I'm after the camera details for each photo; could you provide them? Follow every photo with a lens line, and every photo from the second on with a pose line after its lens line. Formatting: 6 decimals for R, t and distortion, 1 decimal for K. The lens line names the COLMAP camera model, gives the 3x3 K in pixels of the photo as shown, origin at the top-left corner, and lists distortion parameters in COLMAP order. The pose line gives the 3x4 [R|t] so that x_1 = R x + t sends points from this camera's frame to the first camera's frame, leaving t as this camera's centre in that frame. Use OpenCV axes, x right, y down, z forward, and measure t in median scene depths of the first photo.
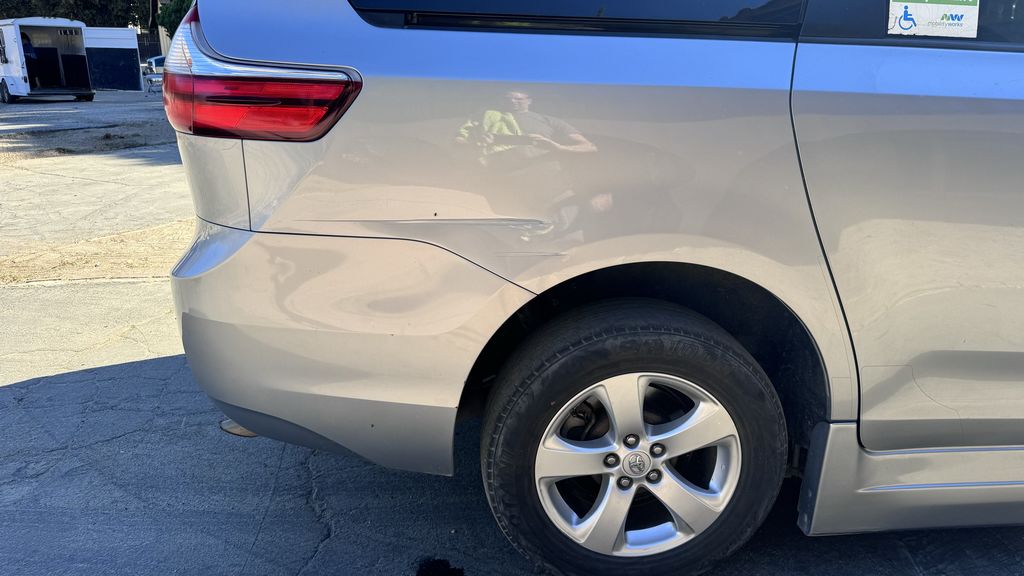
lens RADIAL K [[750.6, 0, 520.1], [0, 750.6, 293.3], [0, 0, 1]] dist [0.019773, -0.023687]
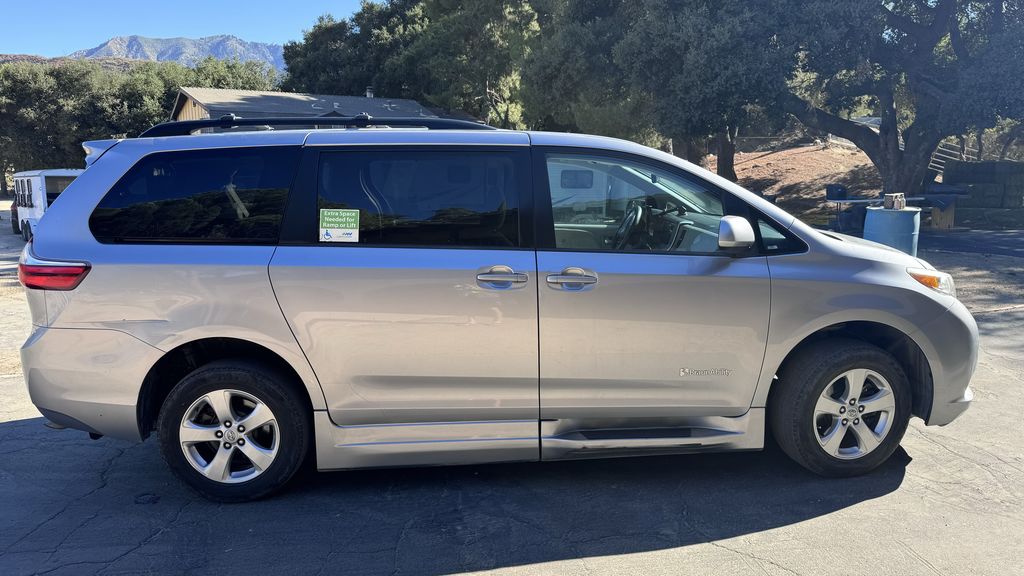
lens RADIAL K [[750.6, 0, 517.3], [0, 750.6, 284.6], [0, 0, 1]] dist [0.019773, -0.023687]
pose [[0.999560, -0.017601, -0.023889, 1.028125], [0.013321, 0.985565, -0.168770, 0.177701], [0.026514, 0.168377, 0.985366, -1.151317]]
